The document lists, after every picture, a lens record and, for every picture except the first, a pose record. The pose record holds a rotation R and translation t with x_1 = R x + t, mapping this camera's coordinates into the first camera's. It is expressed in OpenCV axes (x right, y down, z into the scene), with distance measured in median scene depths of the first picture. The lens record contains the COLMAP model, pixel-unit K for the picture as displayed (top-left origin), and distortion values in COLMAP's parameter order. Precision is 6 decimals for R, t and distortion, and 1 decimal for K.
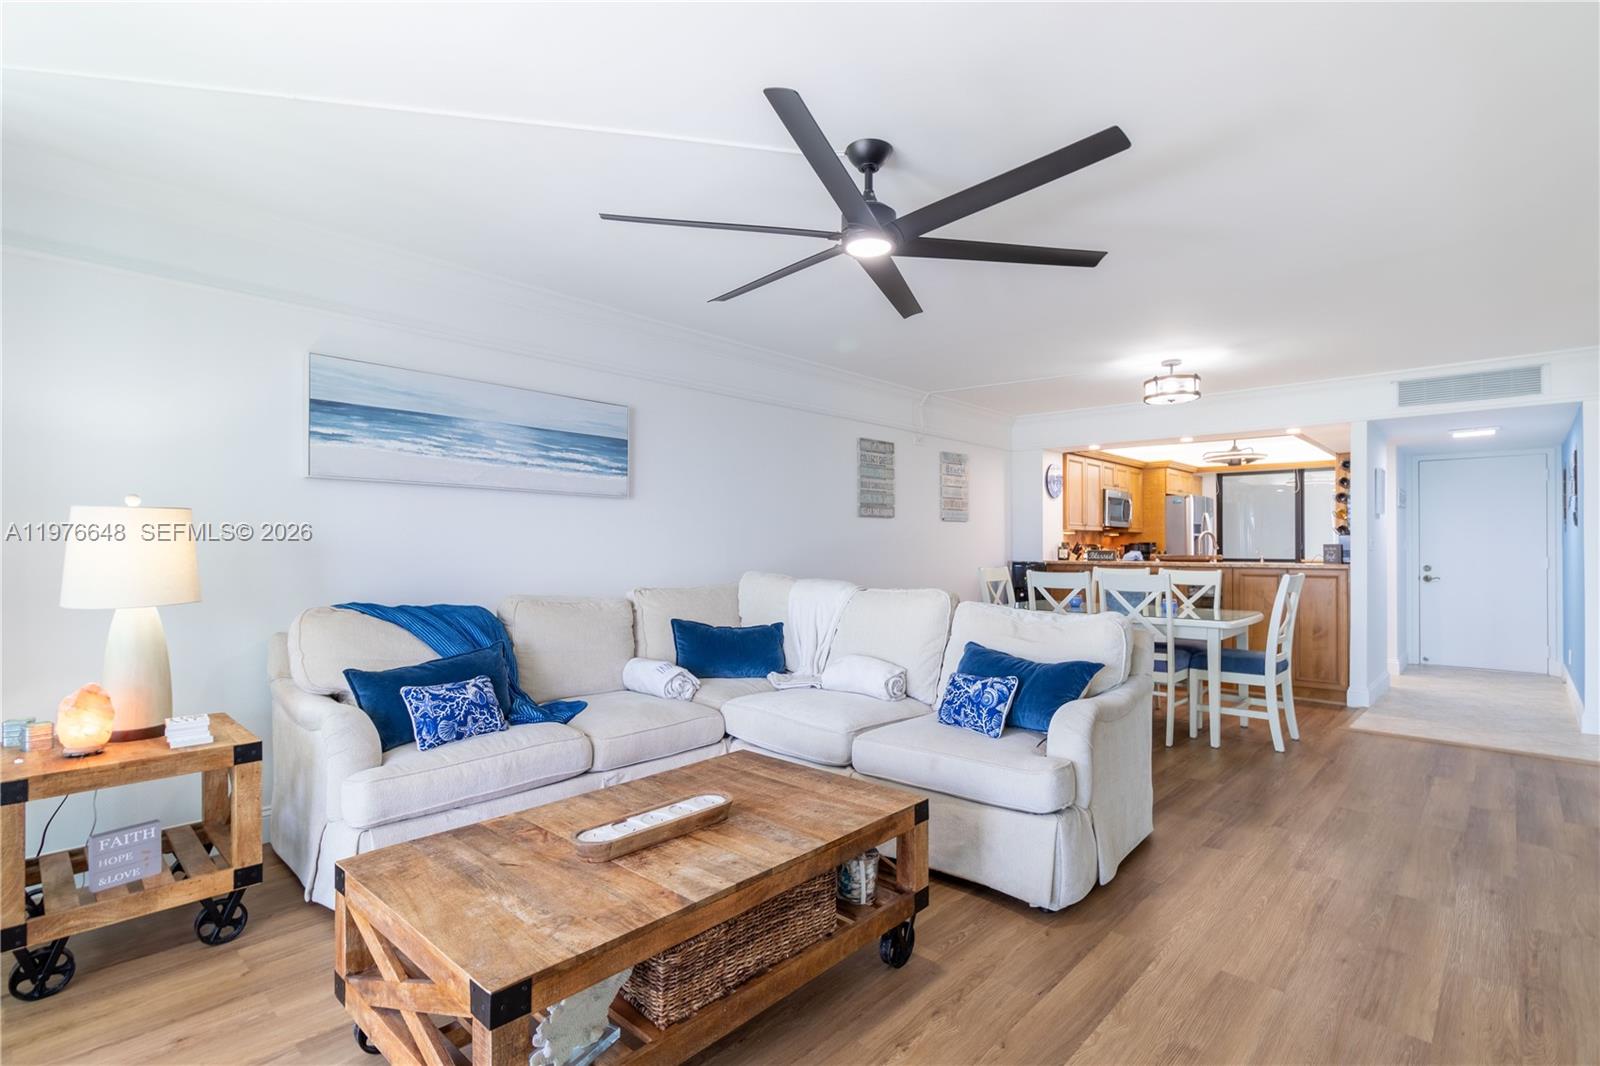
lens RADIAL K [[762.4, 0, 800.8], [0, 762.4, 540.2], [0, 0, 1]] dist [0.000671, 0.000581]
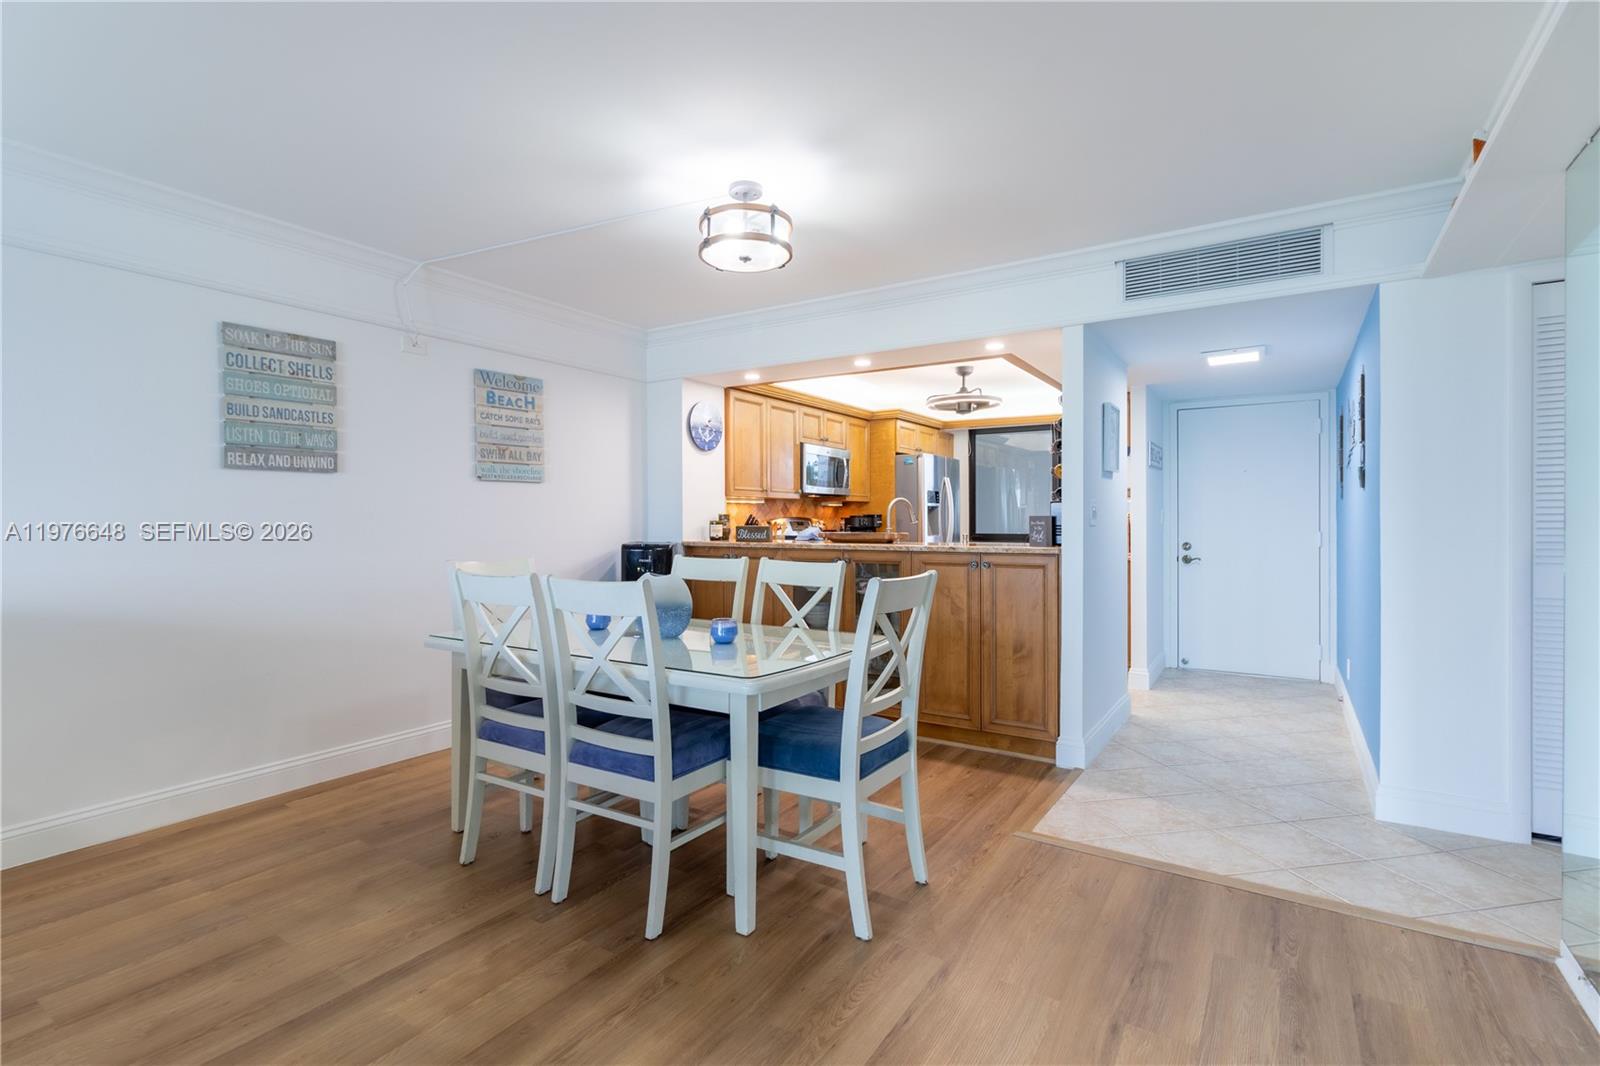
lens RADIAL K [[742.7, 0, 795.7], [0, 742.7, 521.1], [0, 0, 1]] dist [-0.001500, 0.000092]
pose [[0.985747, -0.004824, 0.168168, 0.382979], [0.003207, 0.999946, 0.009886, 0.002710], [-0.168207, -0.009206, 0.985709, 0.406964]]
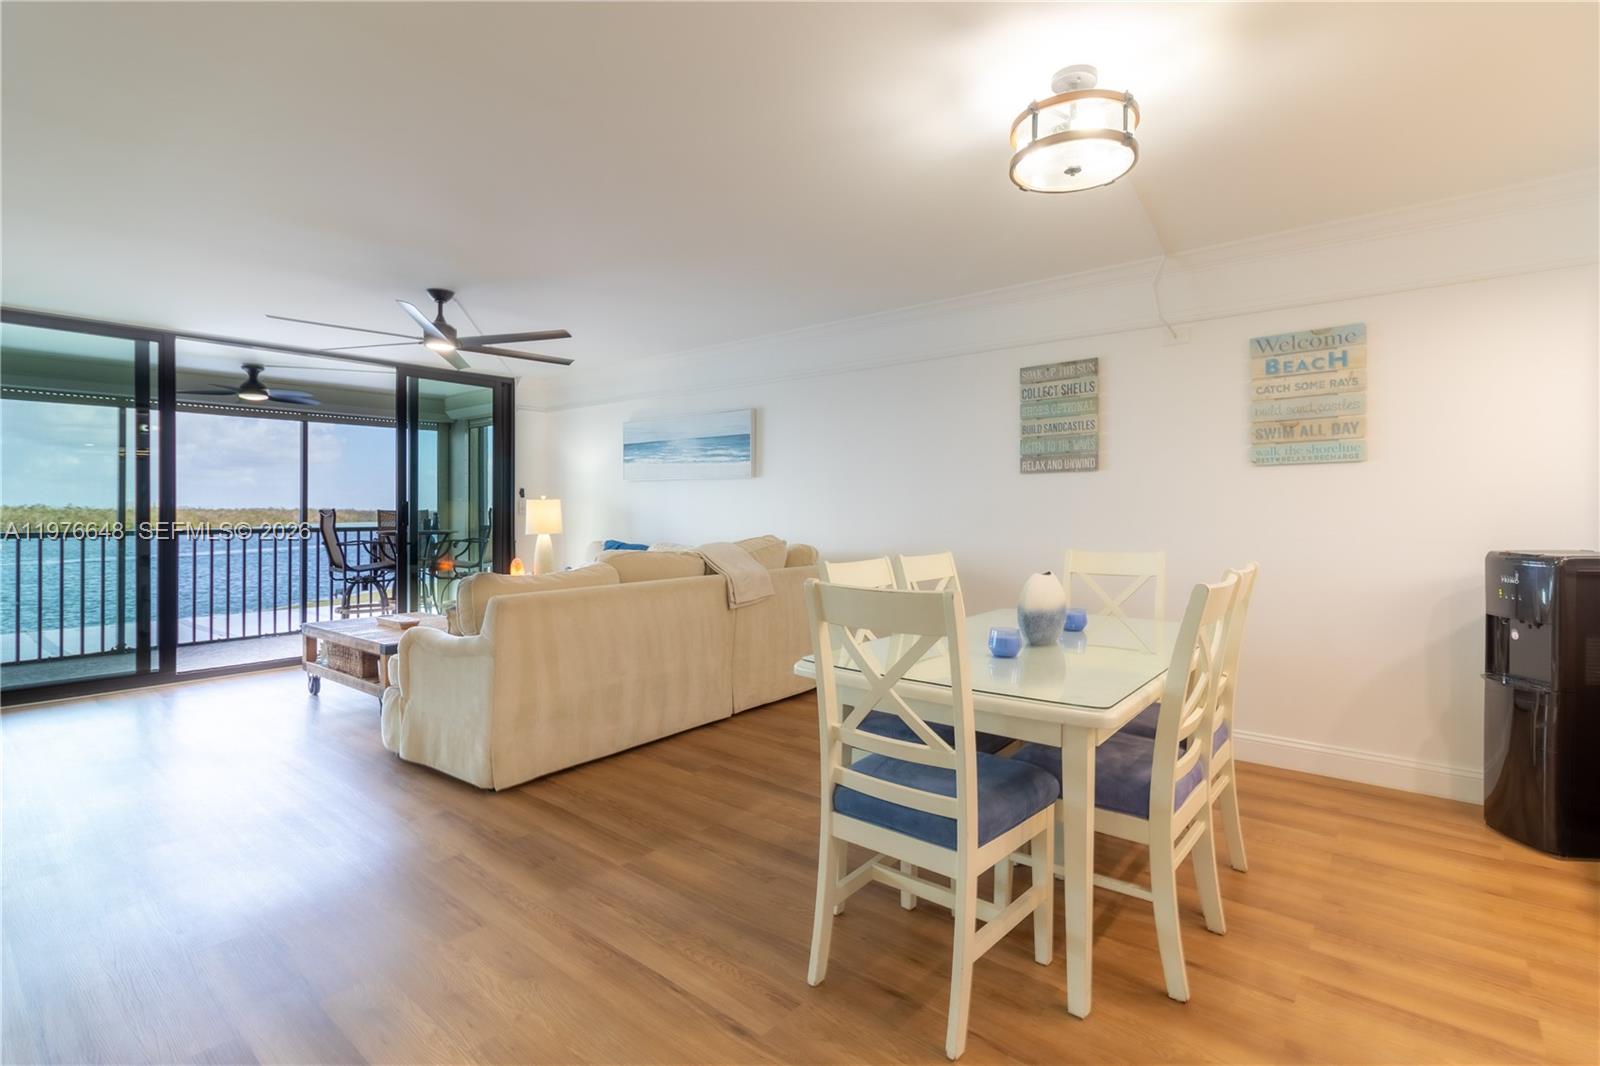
lens RADIAL K [[761.5, 0, 795.6], [0, 761.5, 511.2], [0, 0, 1]] dist [-0.000596, -0.000038]
pose [[0.048352, -0.004253, -0.998821, 0.803450], [0.006617, 0.999970, -0.003937, 0.007507], [0.998808, -0.006418, 0.048378, 0.732118]]
